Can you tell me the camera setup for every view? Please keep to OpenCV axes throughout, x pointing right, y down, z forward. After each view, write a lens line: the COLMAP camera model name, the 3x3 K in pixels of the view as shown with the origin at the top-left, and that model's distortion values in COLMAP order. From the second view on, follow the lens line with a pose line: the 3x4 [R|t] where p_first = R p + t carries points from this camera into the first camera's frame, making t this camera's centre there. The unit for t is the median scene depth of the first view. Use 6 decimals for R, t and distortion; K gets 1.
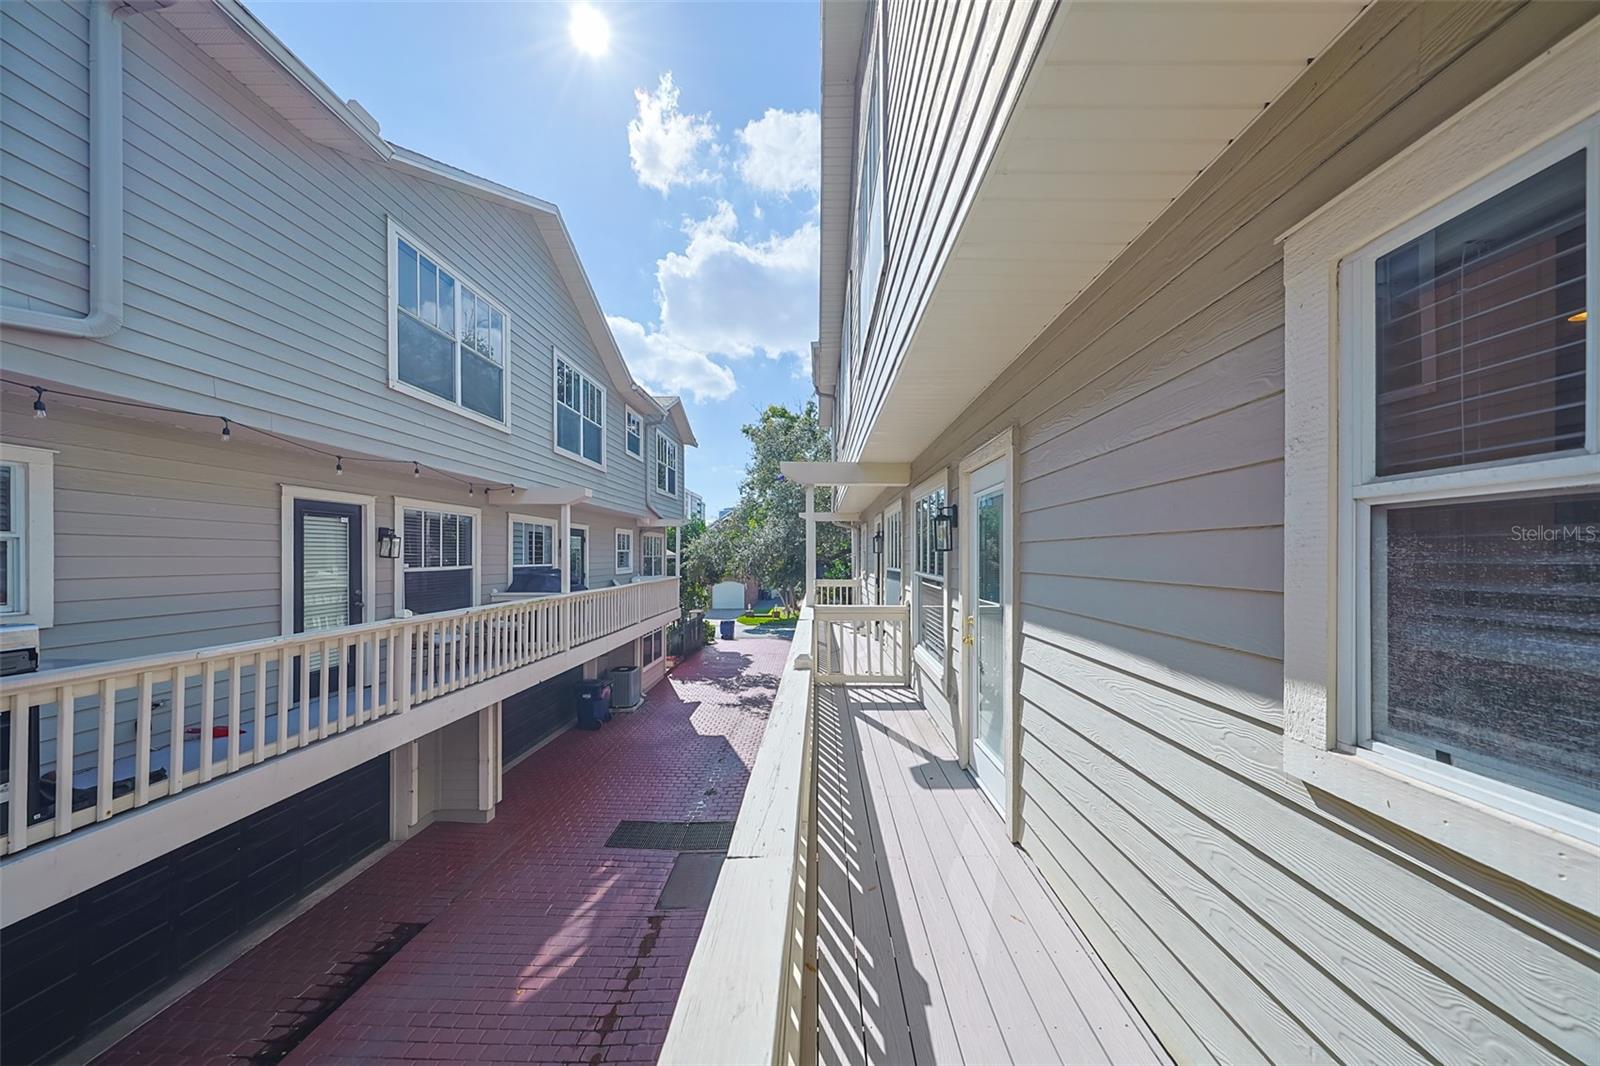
lens RADIAL K [[482.8, 0, 815.9], [0, 482.8, 549.0], [0, 0, 1]] dist [-0.000025, 0.000011]
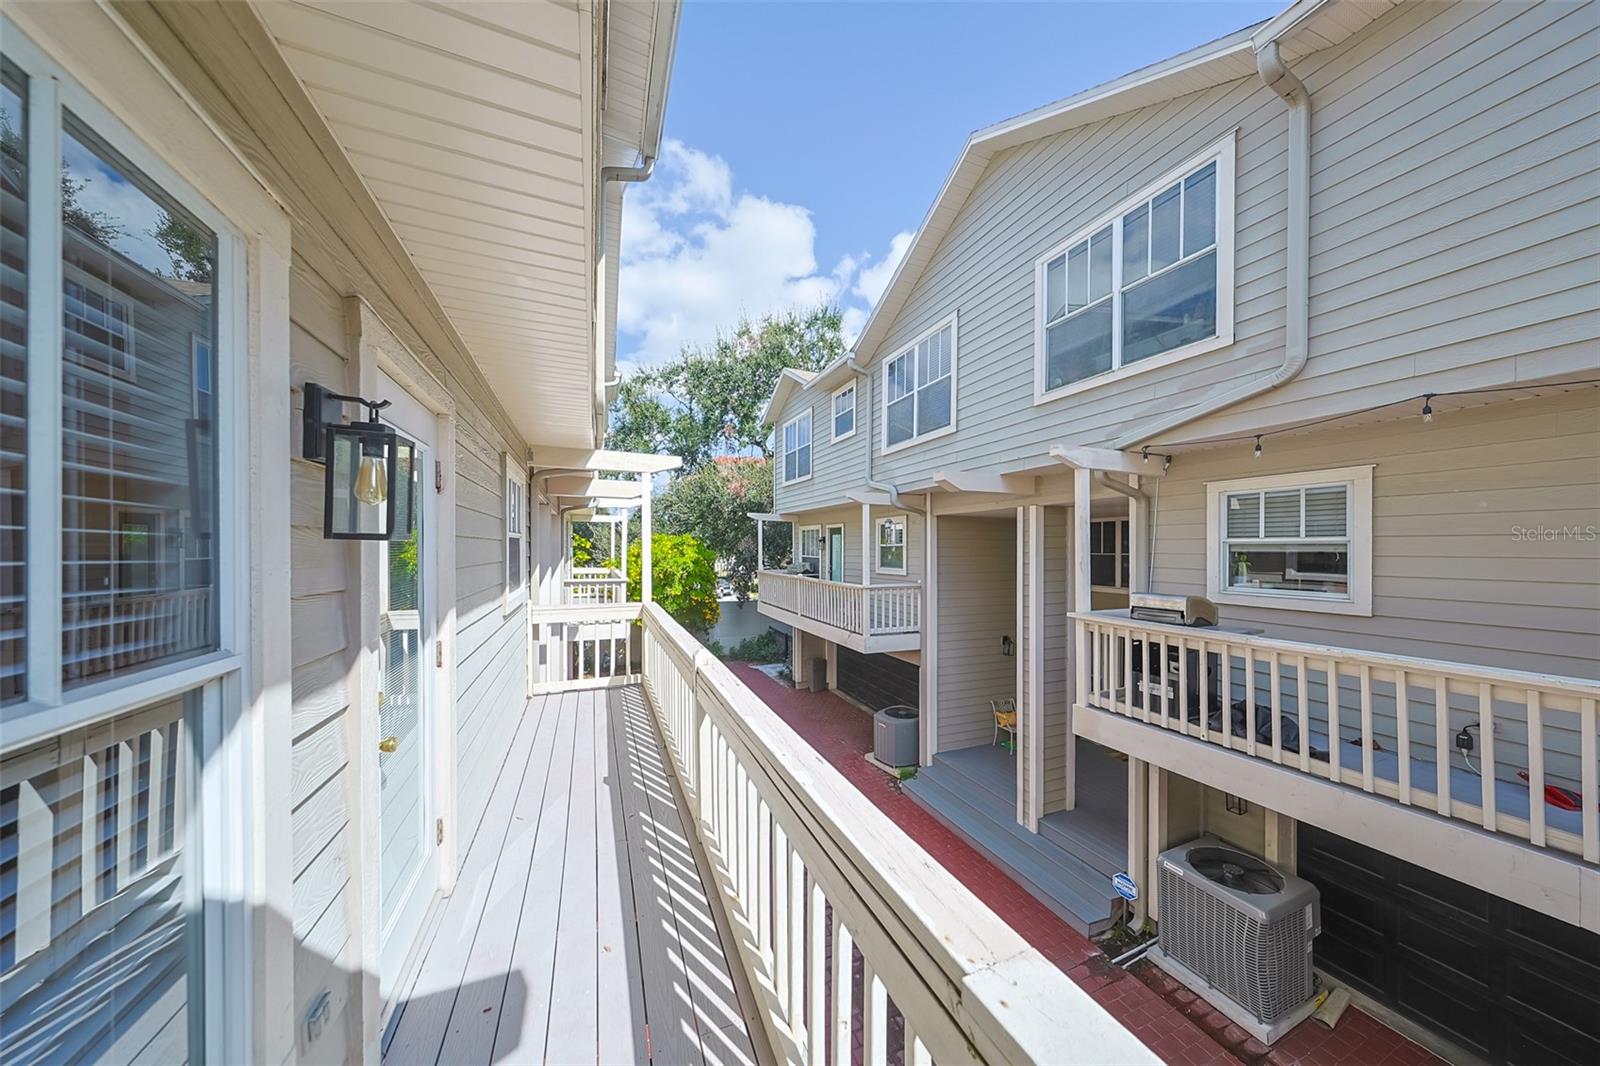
lens RADIAL K [[482.8, 0, 815.9], [0, 482.8, 549.0], [0, 0, 1]] dist [-0.000025, 0.000011]
pose [[-0.906314, -0.006141, -0.422560, 0.166032], [-0.002945, 0.999962, -0.008217, 0.017738], [0.422595, -0.006203, -0.906298, 1.792227]]
